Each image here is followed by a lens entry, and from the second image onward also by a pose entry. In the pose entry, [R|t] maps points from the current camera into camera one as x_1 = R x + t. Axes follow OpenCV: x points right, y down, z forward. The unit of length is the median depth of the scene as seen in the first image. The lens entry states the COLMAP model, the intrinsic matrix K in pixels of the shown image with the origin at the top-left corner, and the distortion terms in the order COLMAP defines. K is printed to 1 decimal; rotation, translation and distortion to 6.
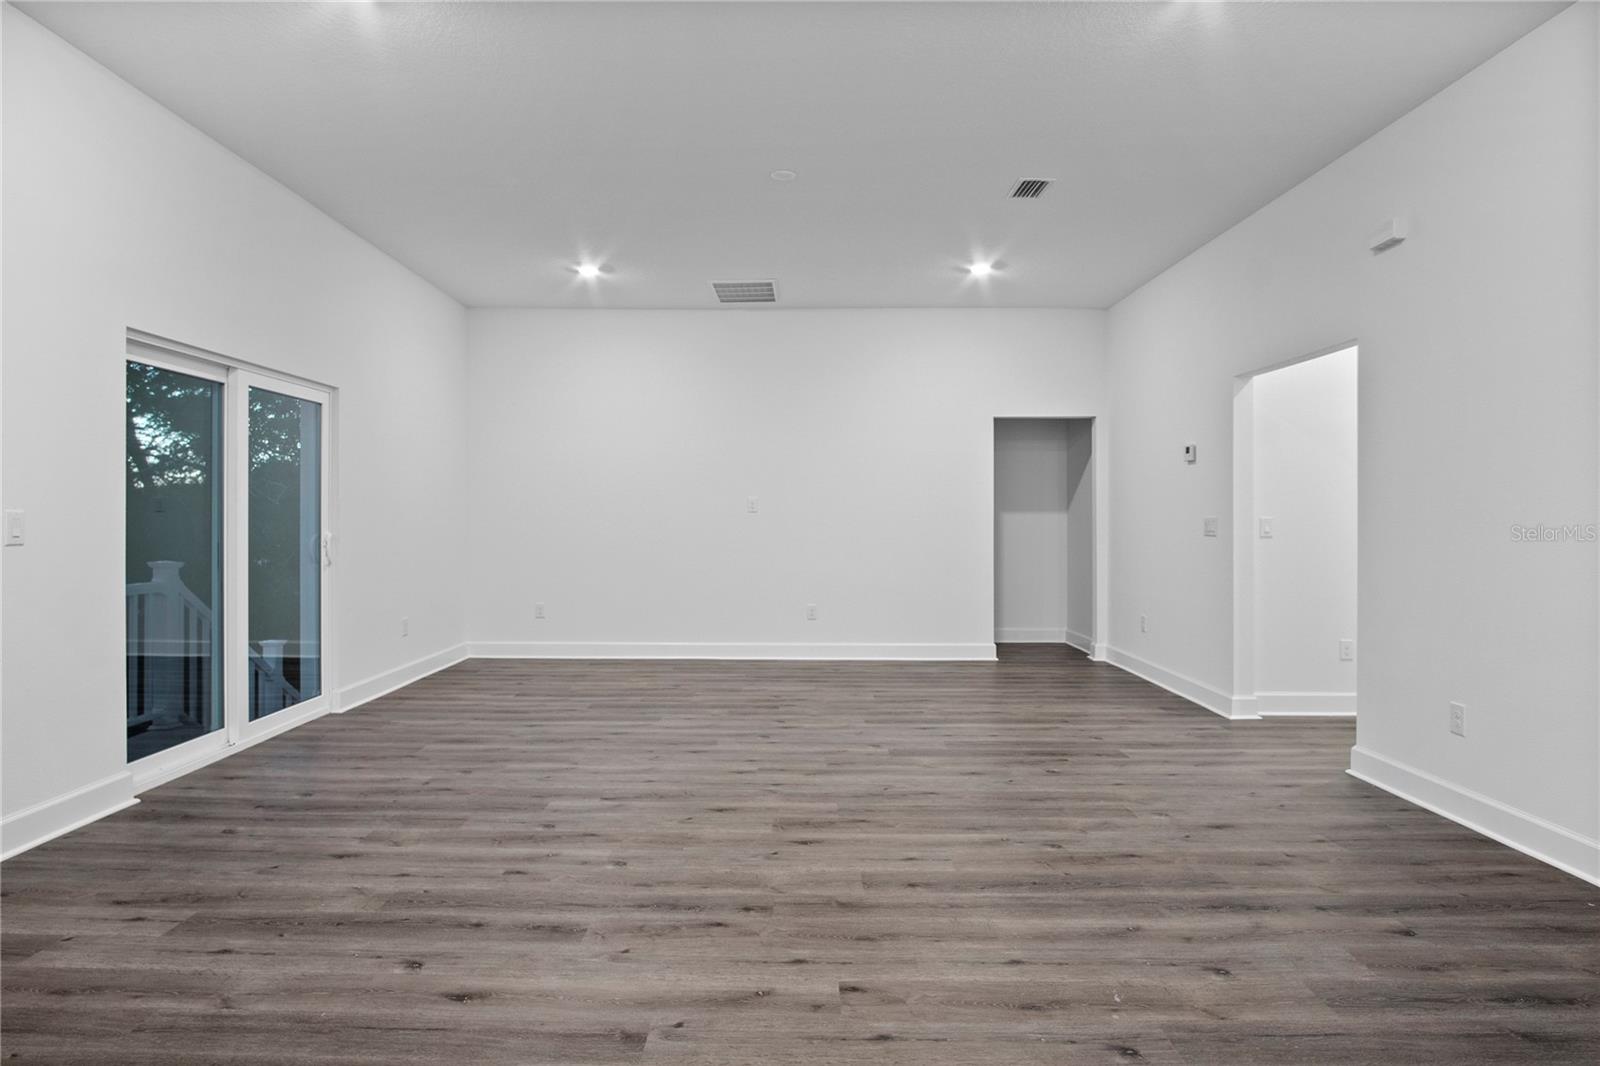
lens RADIAL K [[873.8, 0, 797.2], [0, 873.8, 522.9], [0, 0, 1]] dist [-0.022365, 0.000700]
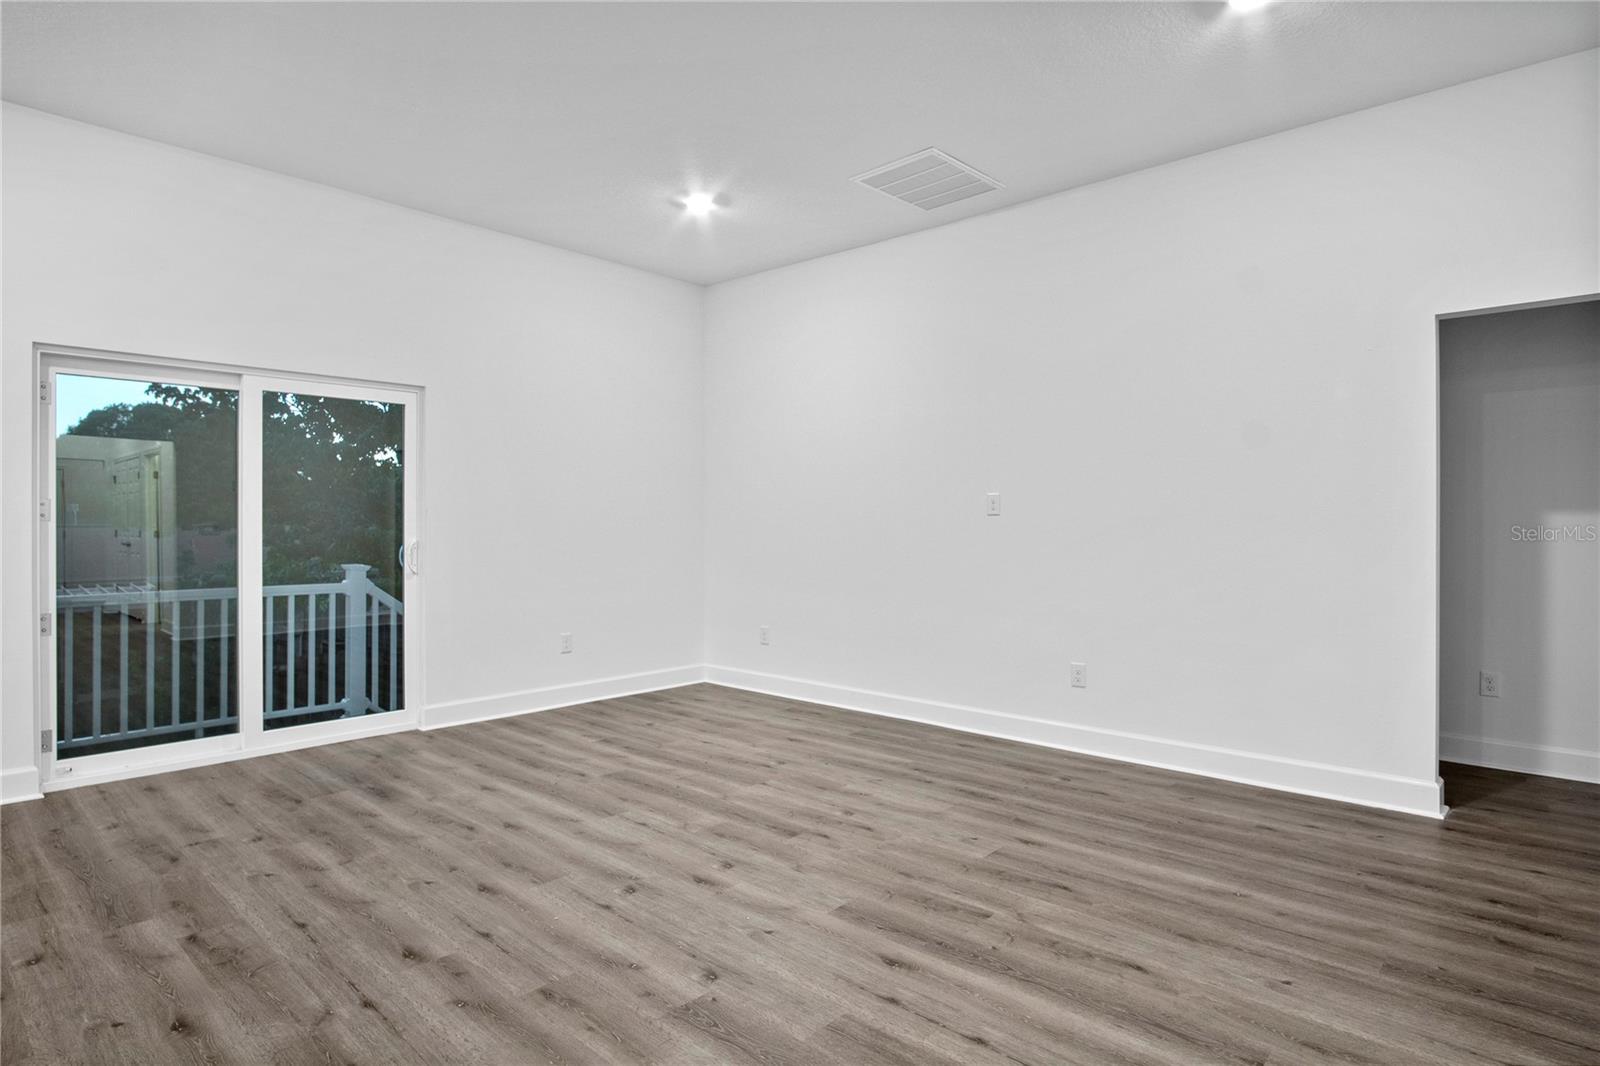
lens RADIAL K [[873.8, 0, 797.2], [0, 873.8, 522.9], [0, 0, 1]] dist [-0.022365, 0.000700]
pose [[0.734966, -0.000457, -0.678104, 0.491097], [-0.002527, 0.999991, -0.003413, -0.005818], [0.678100, 0.004222, 0.734958, 0.692174]]
